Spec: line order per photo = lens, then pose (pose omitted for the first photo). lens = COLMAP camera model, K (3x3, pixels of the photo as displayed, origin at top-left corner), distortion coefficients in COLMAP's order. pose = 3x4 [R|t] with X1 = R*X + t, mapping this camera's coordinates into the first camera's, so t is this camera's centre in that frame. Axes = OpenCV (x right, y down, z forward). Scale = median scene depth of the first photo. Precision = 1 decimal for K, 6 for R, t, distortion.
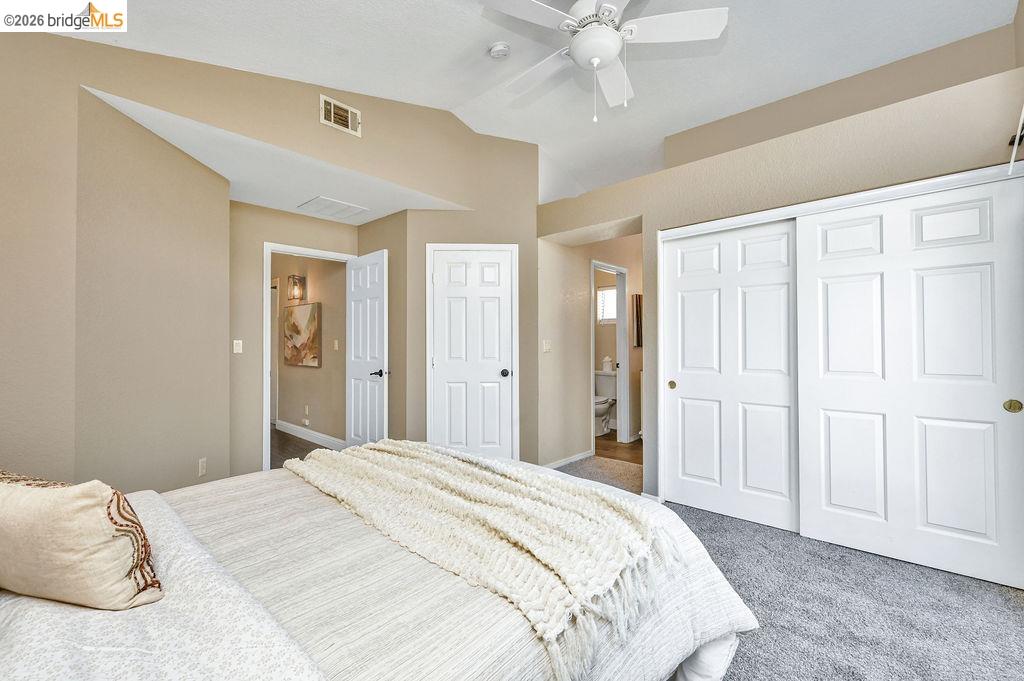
lens RADIAL K [[406.8, 0, 513.2], [0, 406.8, 340.8], [0, 0, 1]] dist [-0.000675, -0.000175]
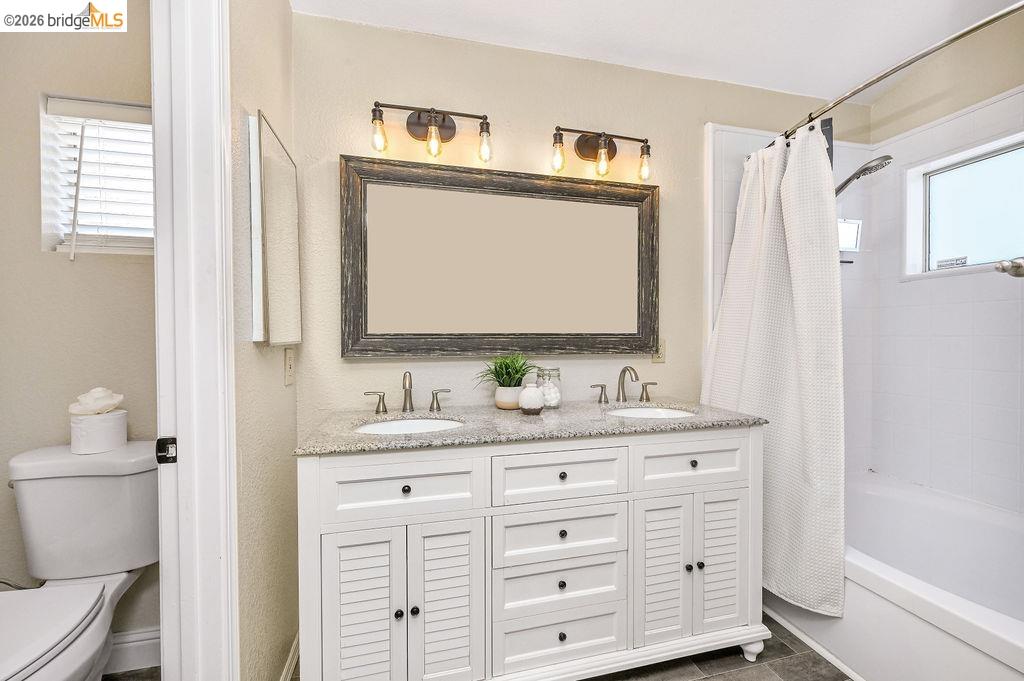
lens RADIAL K [[406.8, 0, 511.9], [0, 406.8, 342.4], [0, 0, 1]] dist [-0.000675, -0.000175]
pose [[0.552730, -0.011509, 0.833281, 0.169719], [-0.002923, 0.999872, 0.015748, 0.009703], [-0.833355, -0.011140, 0.552625, 0.677785]]
